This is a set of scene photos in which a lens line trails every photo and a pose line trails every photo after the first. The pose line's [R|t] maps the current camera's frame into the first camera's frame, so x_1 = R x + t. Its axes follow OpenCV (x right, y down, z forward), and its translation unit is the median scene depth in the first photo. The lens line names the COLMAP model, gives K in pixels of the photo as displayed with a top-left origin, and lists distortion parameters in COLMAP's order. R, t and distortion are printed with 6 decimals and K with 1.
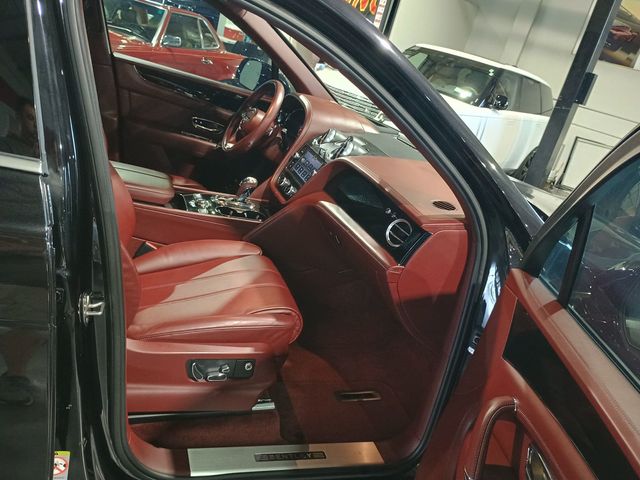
lens RADIAL K [[551.0, 0, 326.5], [0, 551.0, 237.9], [0, 0, 1]] dist [0.063266, -0.117425]
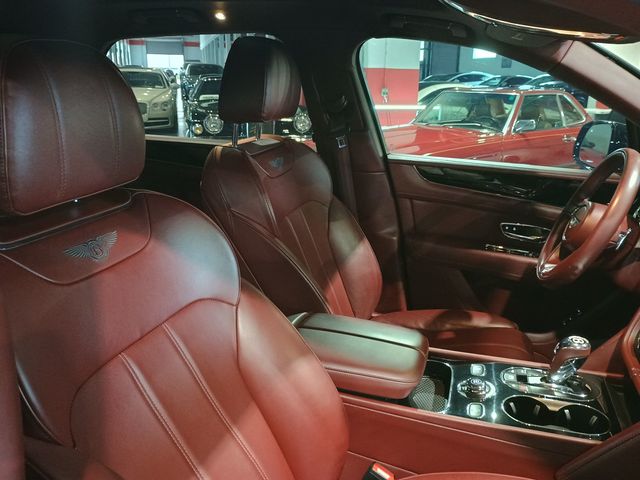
lens RADIAL K [[551.0, 0, 326.5], [0, 551.0, 237.9], [0, 0, 1]] dist [0.063266, -0.117425]
pose [[0.785377, -0.088911, -0.612599, 0.006158], [-0.007436, 0.988205, -0.152958, -0.104539], [0.618973, 0.124685, 0.775452, 0.380573]]
